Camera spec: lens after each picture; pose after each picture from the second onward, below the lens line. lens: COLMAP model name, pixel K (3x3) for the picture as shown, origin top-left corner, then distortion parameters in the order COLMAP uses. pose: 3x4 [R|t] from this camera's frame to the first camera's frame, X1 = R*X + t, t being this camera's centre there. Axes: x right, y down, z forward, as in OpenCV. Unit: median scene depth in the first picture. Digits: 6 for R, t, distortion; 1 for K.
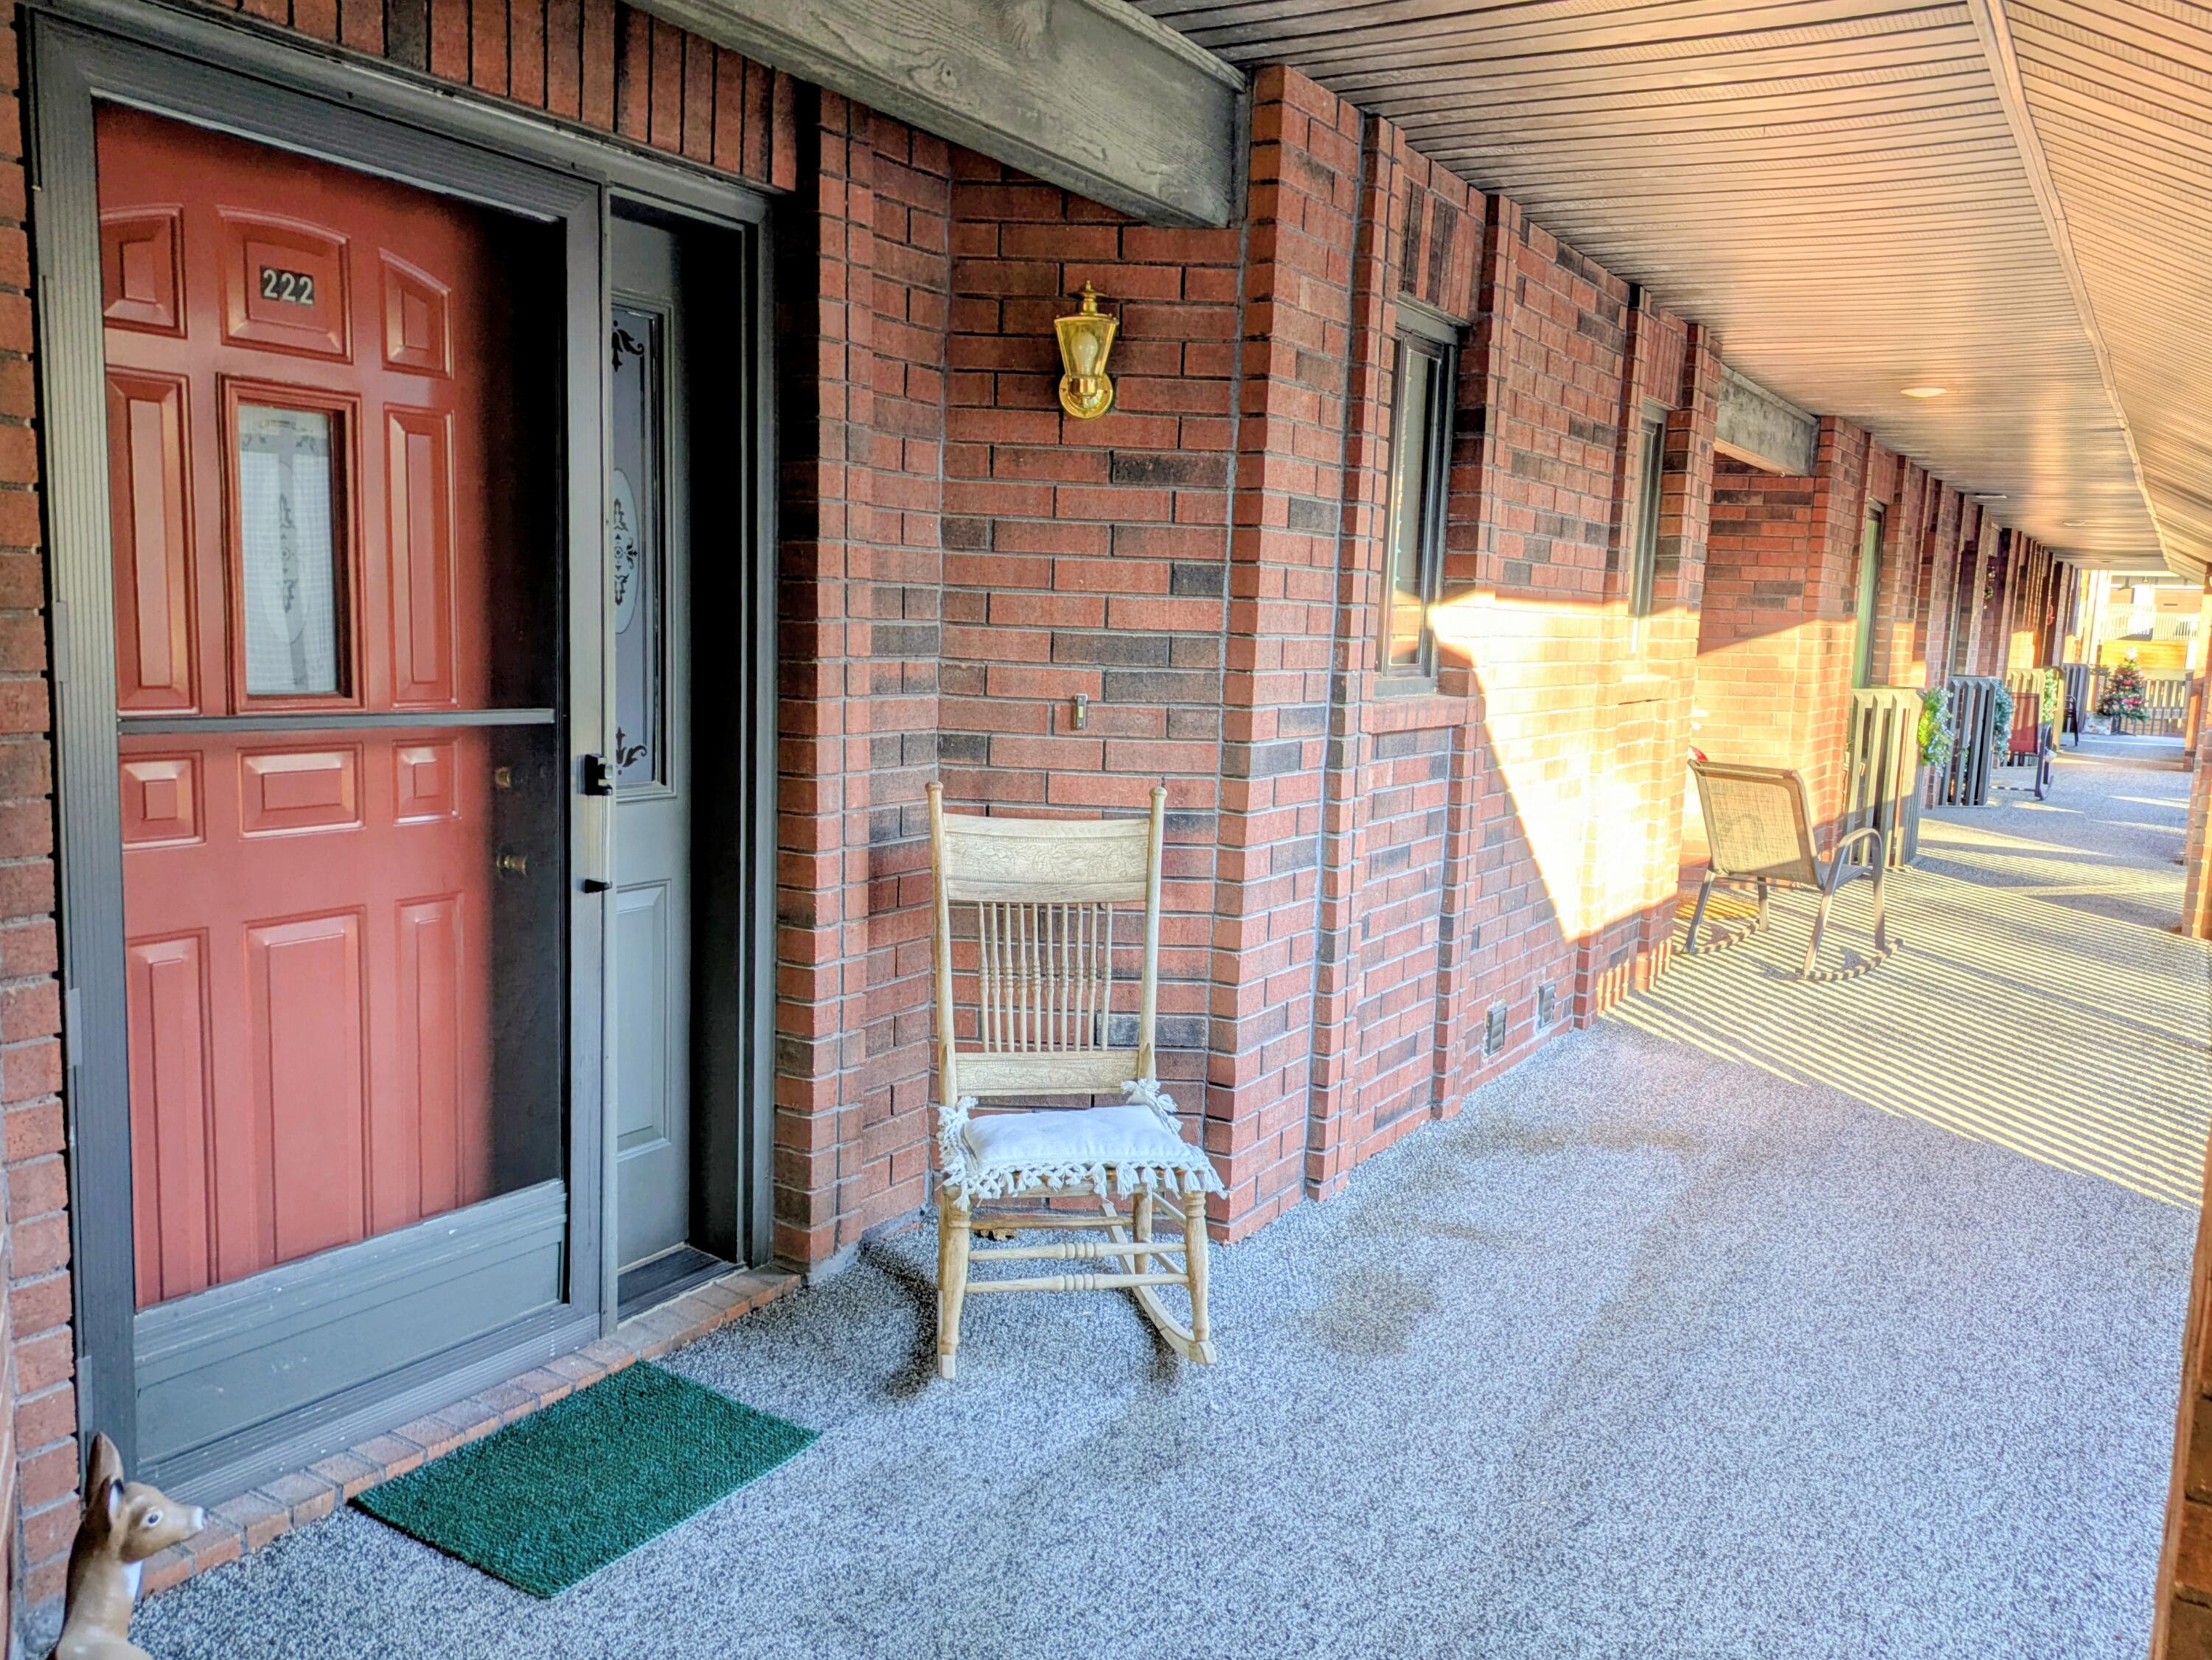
lens RADIAL K [[1647.1, 0, 1106.0], [0, 1647.1, 830.0], [0, 0, 1]] dist [0.083014, -0.083509]
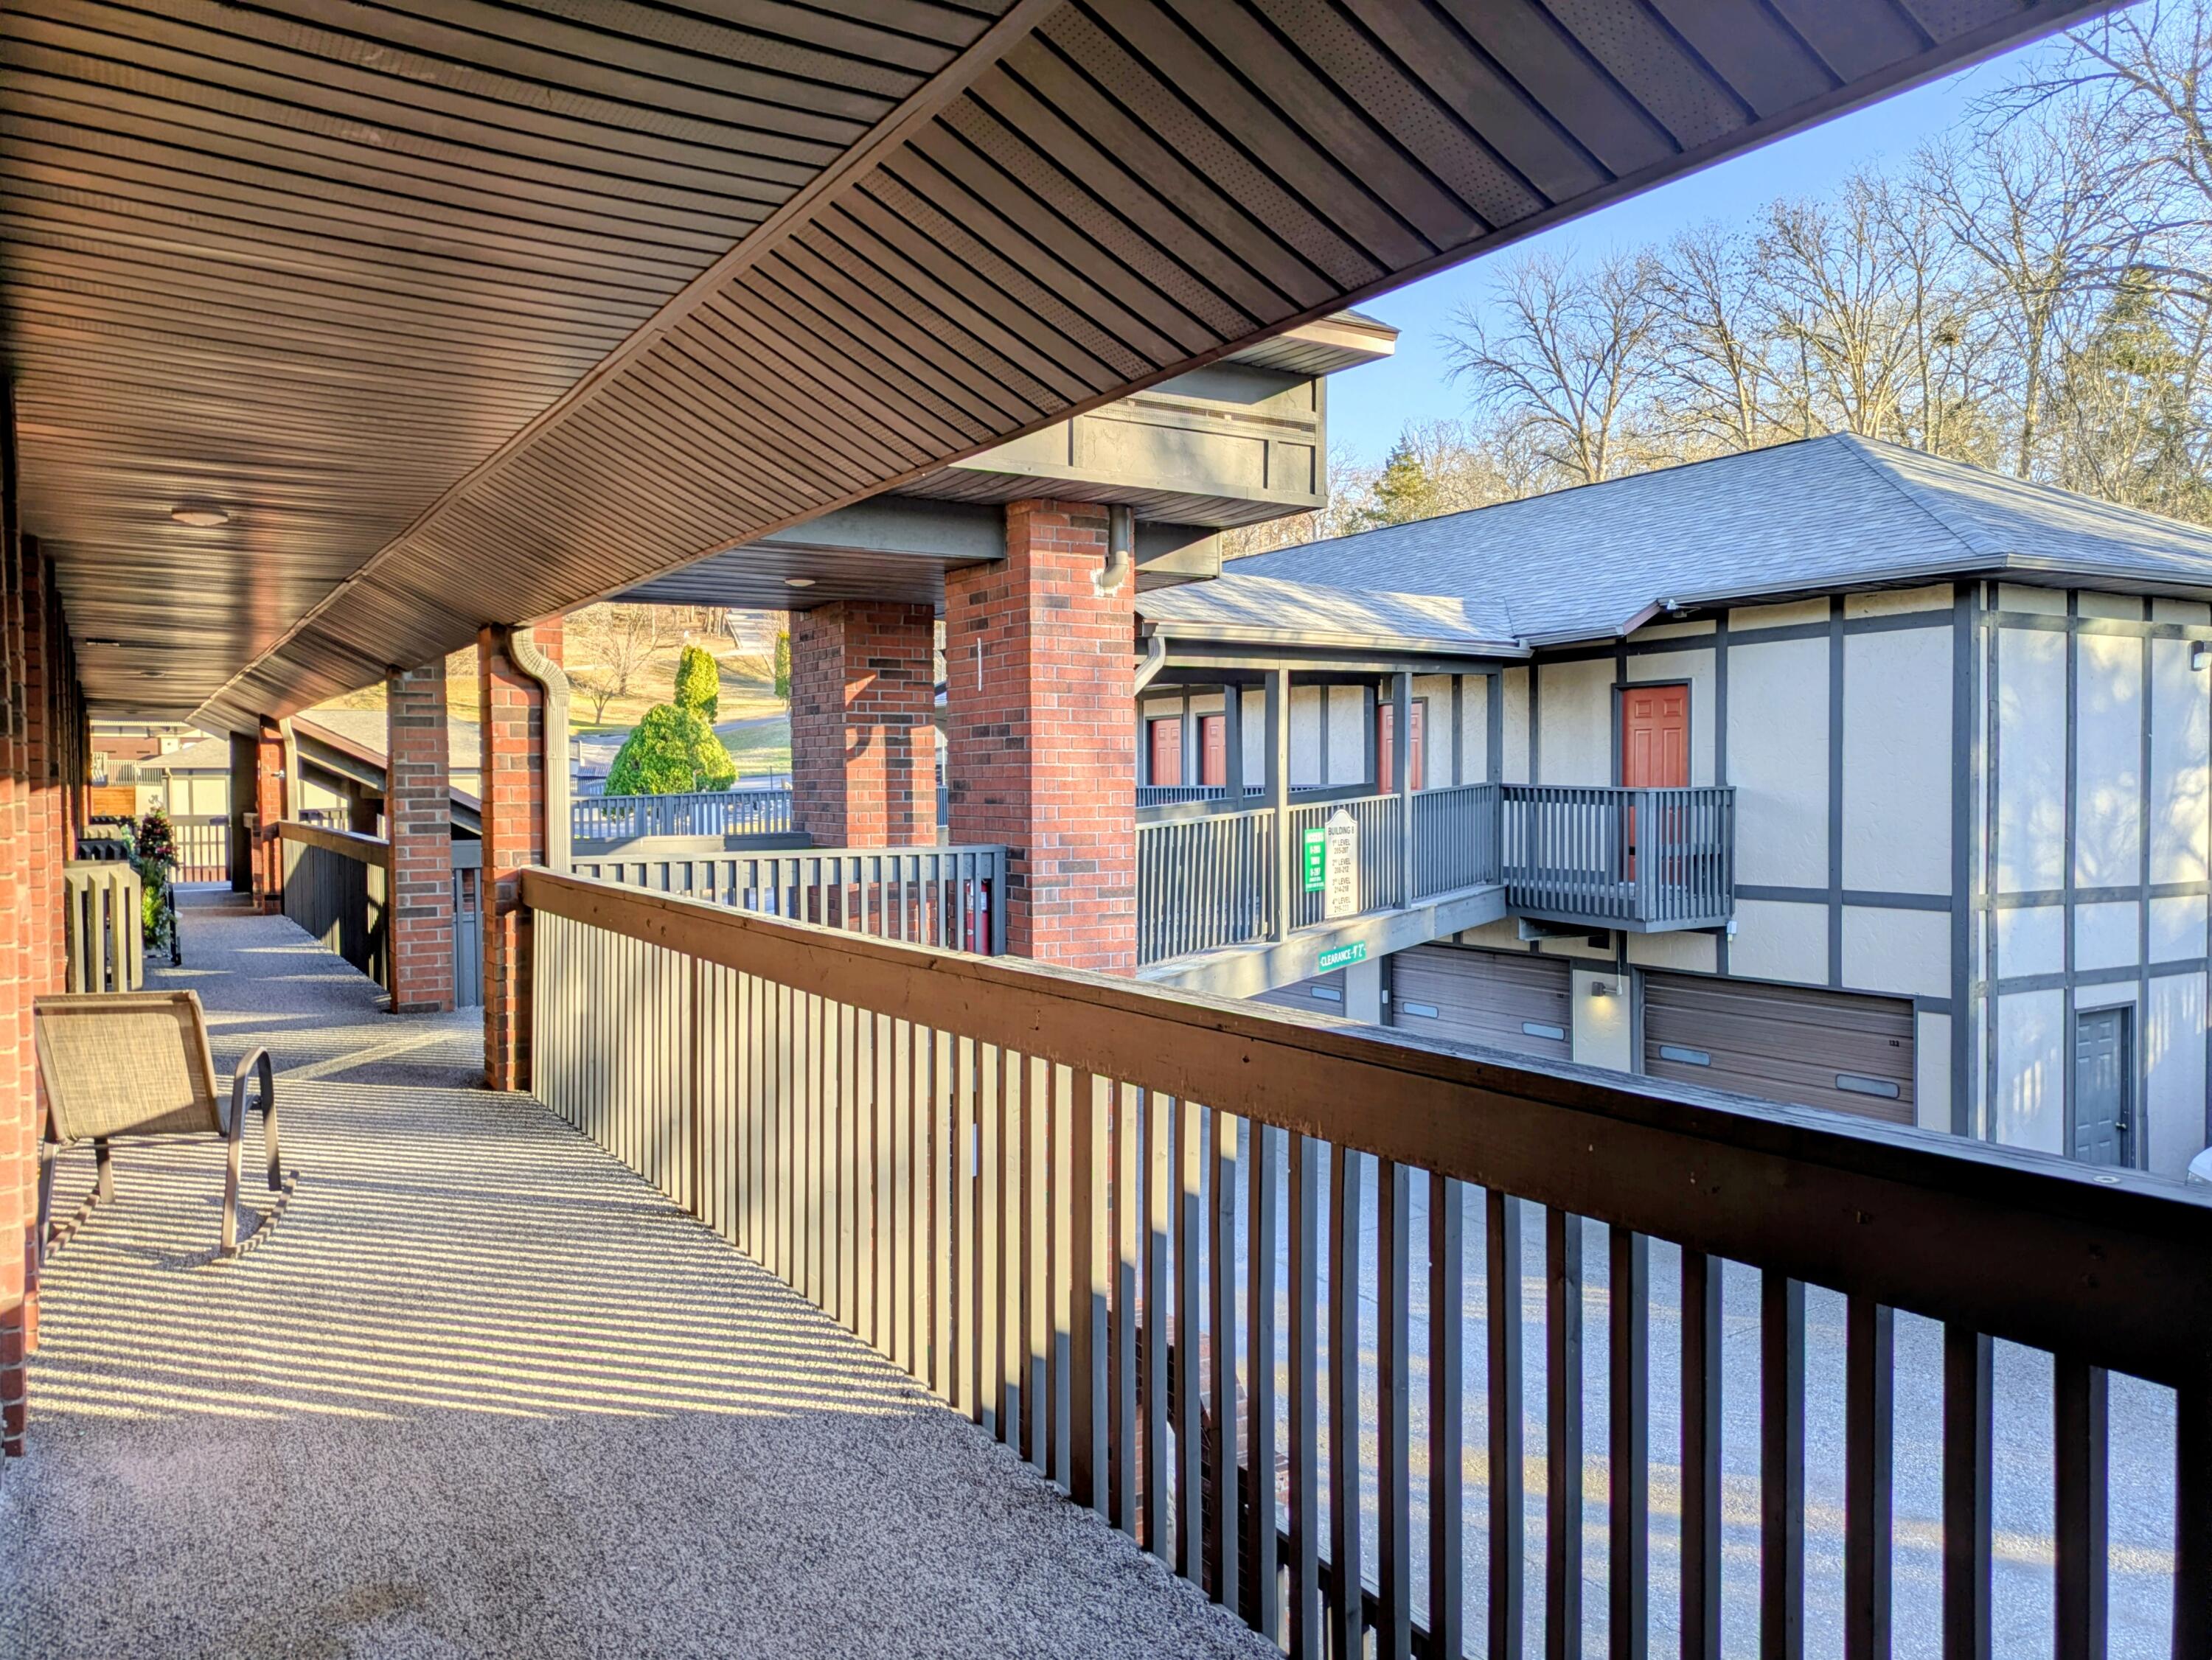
lens RADIAL K [[1647.1, 0, 1106.0], [0, 1647.1, 830.0], [0, 0, 1]] dist [0.083014, -0.083509]
pose [[0.474040, -0.067183, 0.877936, -0.051635], [0.144424, 0.989513, -0.002260, -0.043574], [-0.868578, 0.127866, 0.478772, 0.247105]]
